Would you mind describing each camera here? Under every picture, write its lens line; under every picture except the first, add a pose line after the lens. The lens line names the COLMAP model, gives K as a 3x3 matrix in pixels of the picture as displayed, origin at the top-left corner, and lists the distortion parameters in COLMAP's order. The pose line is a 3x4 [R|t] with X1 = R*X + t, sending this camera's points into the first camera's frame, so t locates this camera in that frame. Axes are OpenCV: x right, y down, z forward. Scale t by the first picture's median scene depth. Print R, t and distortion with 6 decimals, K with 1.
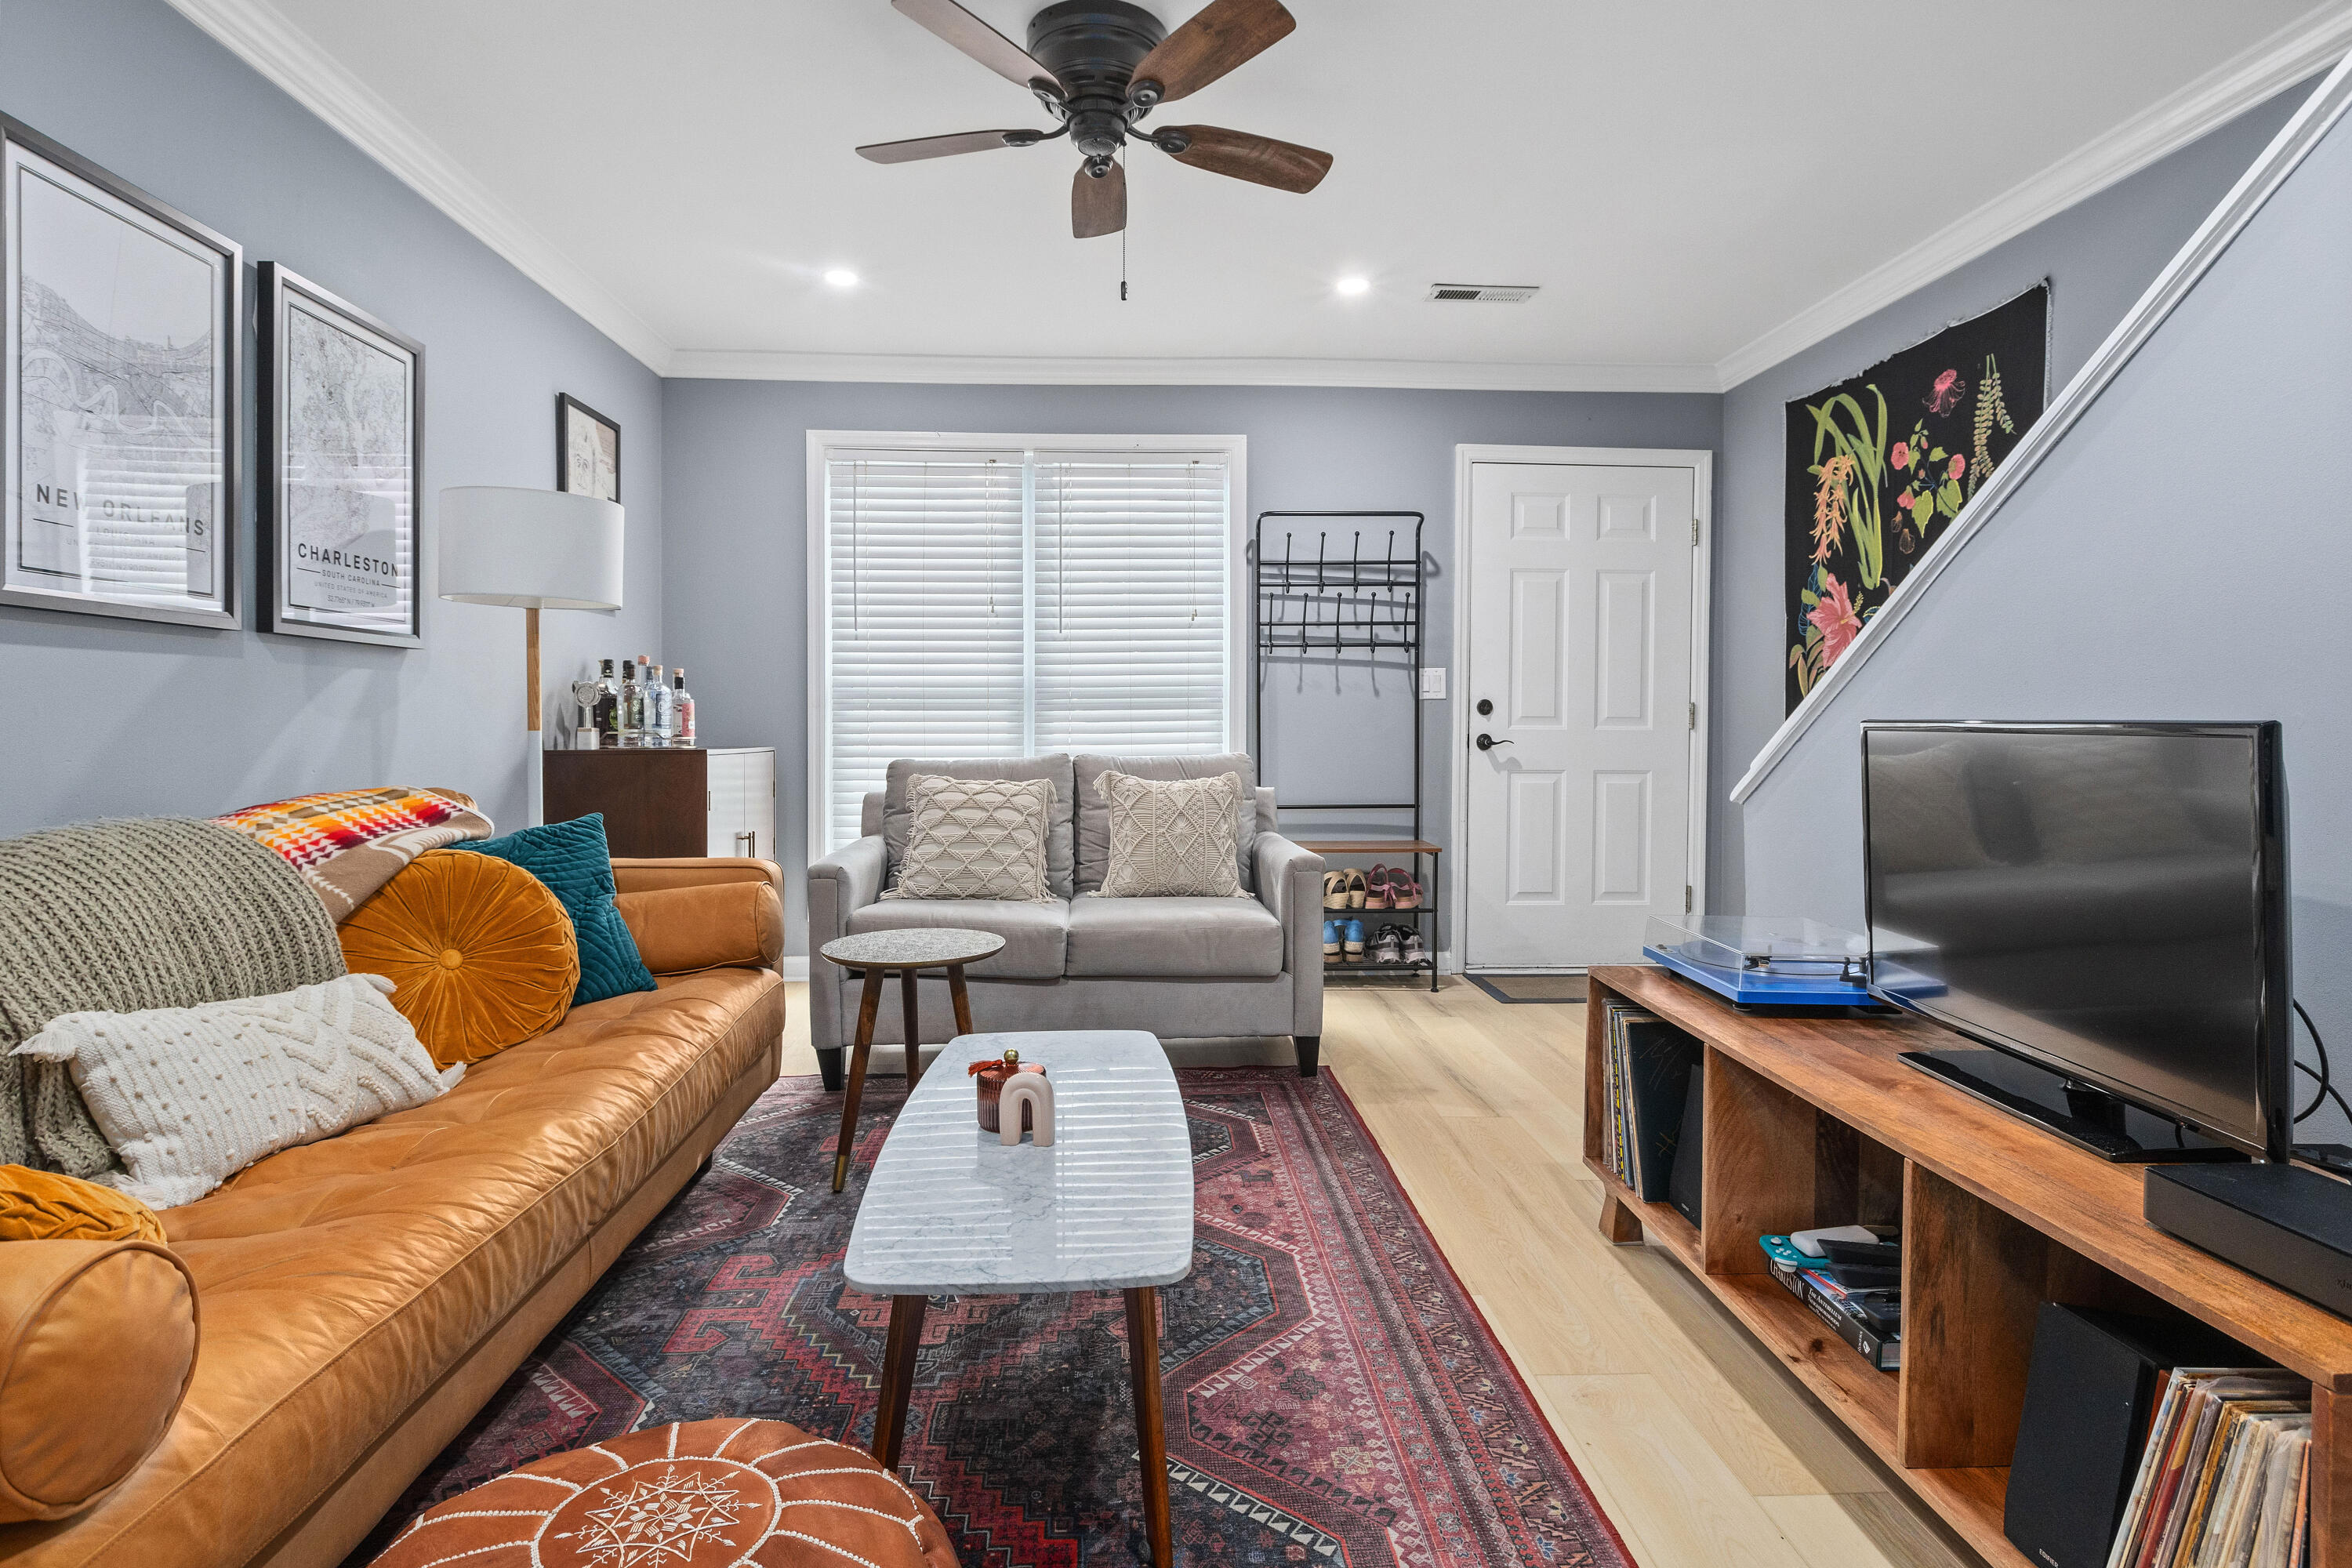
lens RADIAL K [[1272.7, 0, 1167.3], [0, 1272.7, 748.3], [0, 0, 1]] dist [-0.032376, -0.000135]
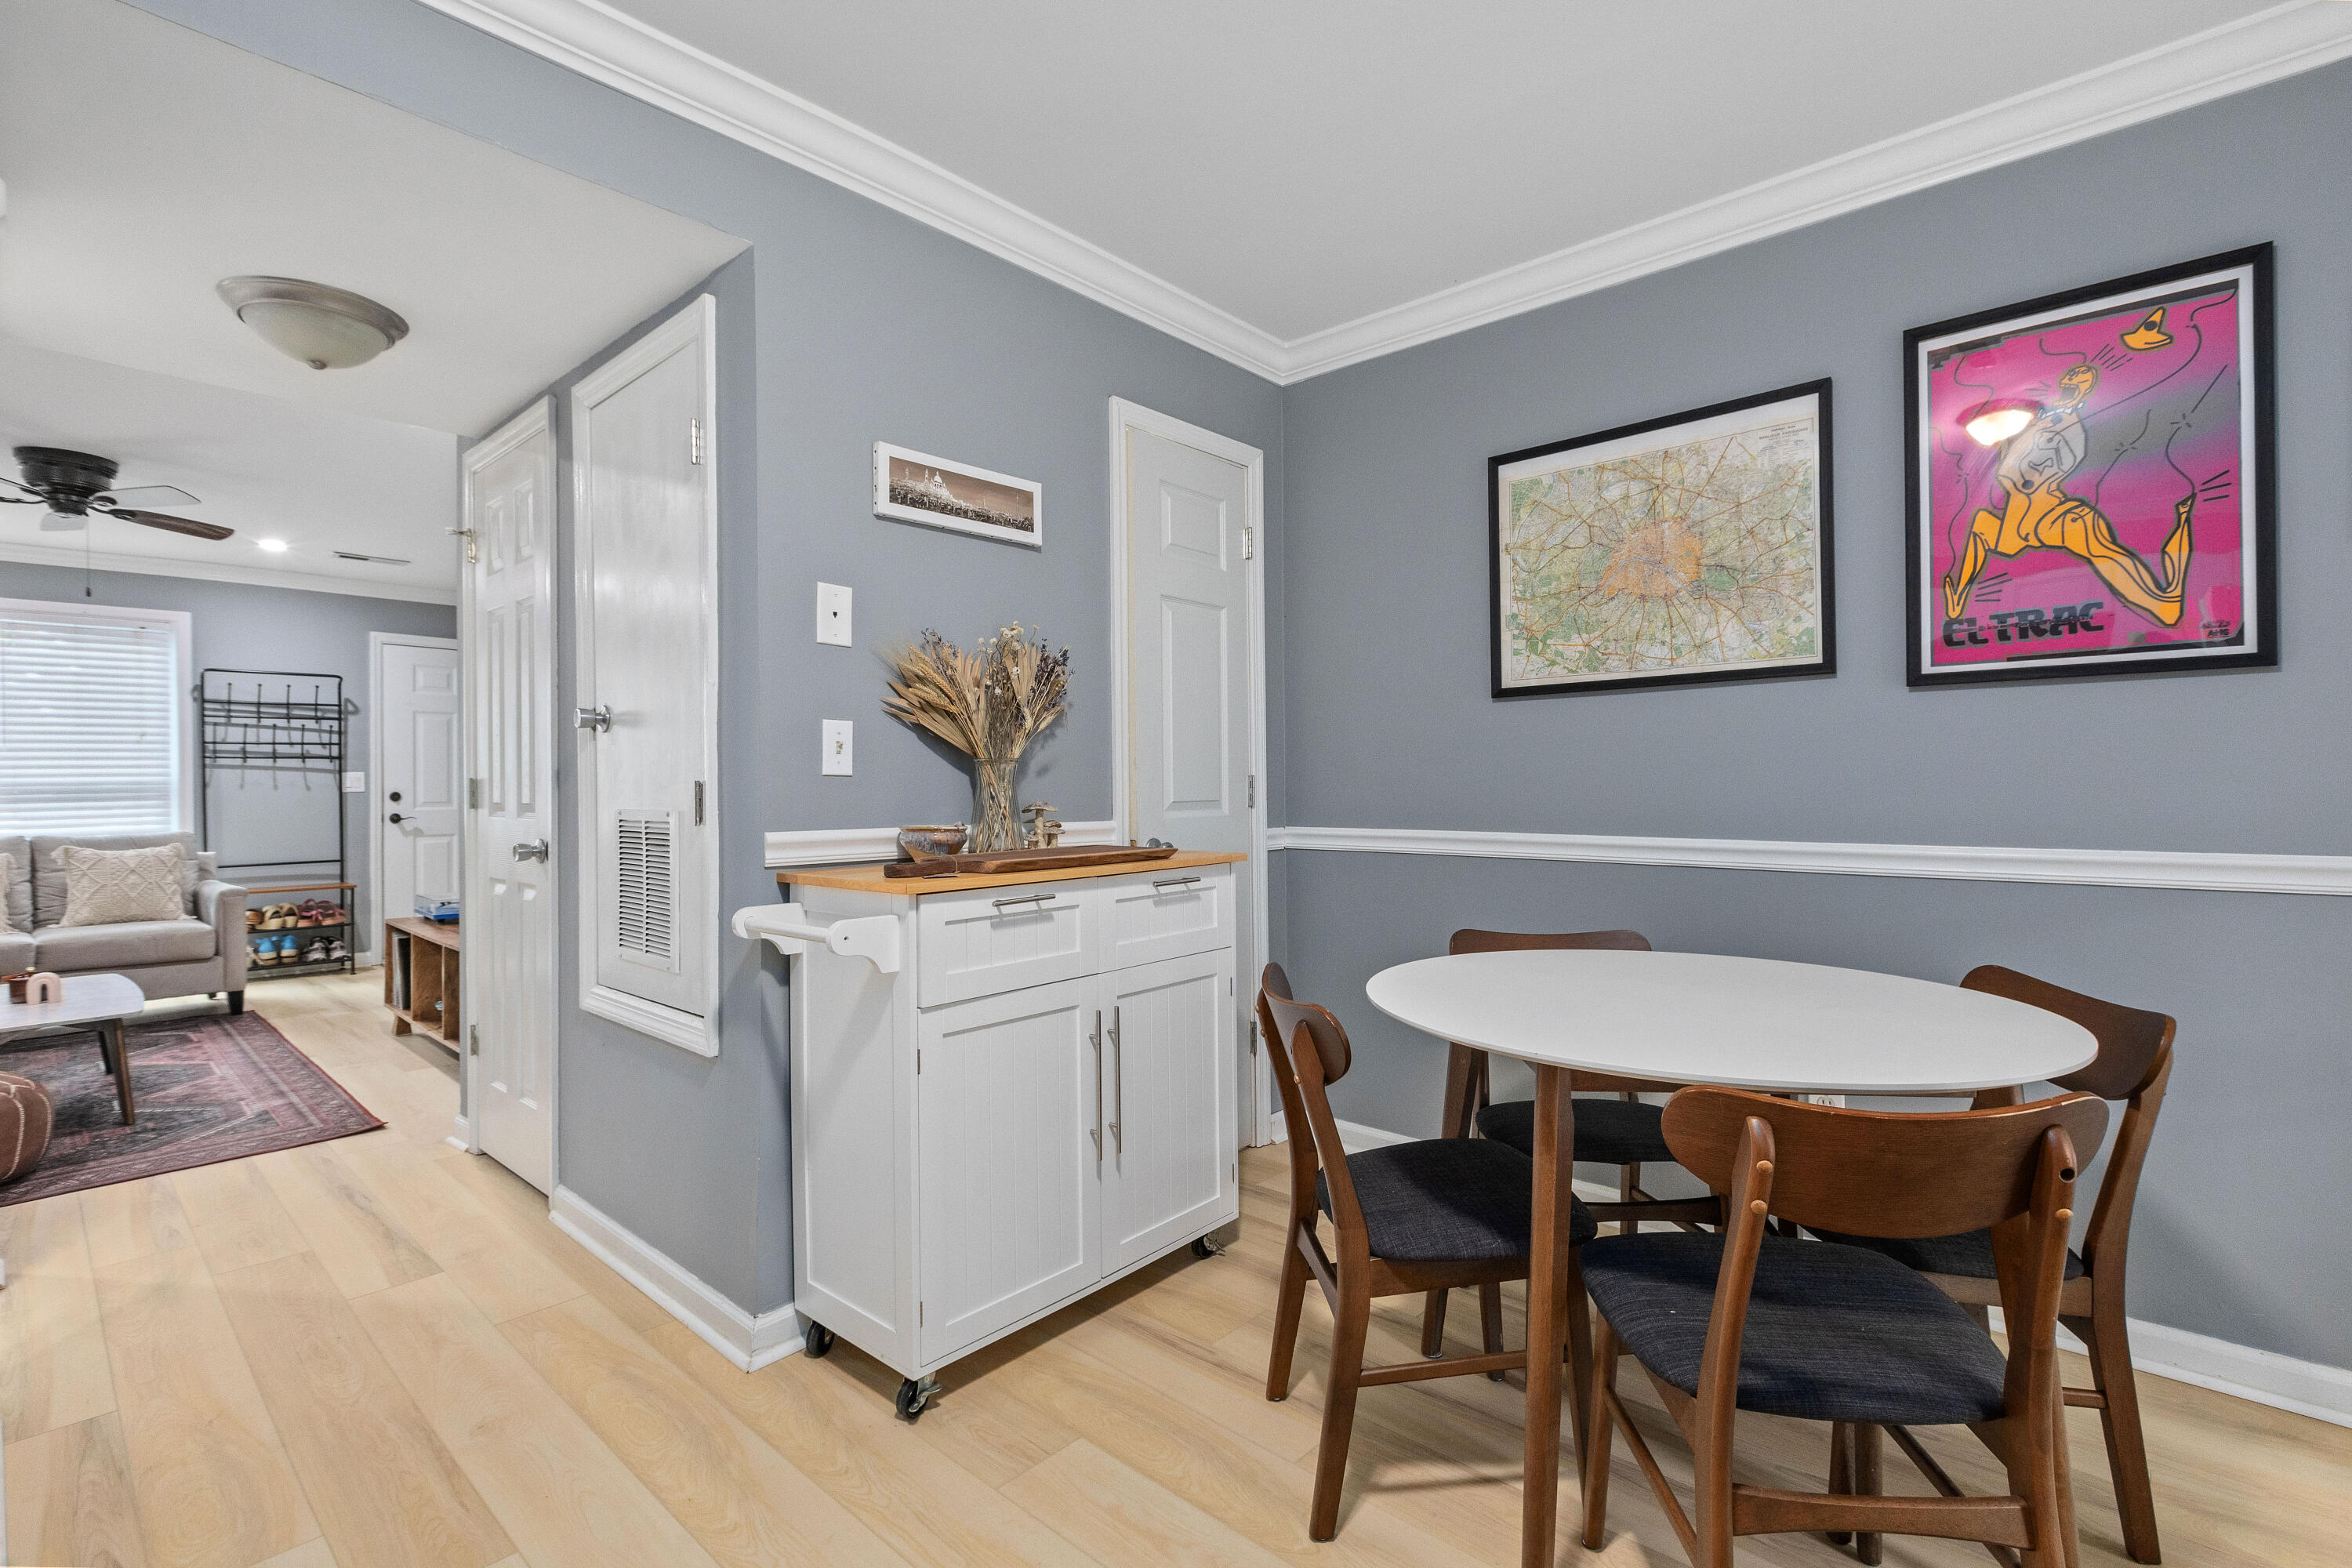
lens RADIAL K [[1090.8, 0, 1191.2], [0, 1090.8, 791.8], [0, 0, 1]] dist [0.008504, -0.003421]
pose [[0.708904, -0.010750, 0.705223, -0.012863], [0.023435, 0.999691, -0.008319, -0.003600], [-0.704916, 0.022424, 0.708937, -0.708971]]
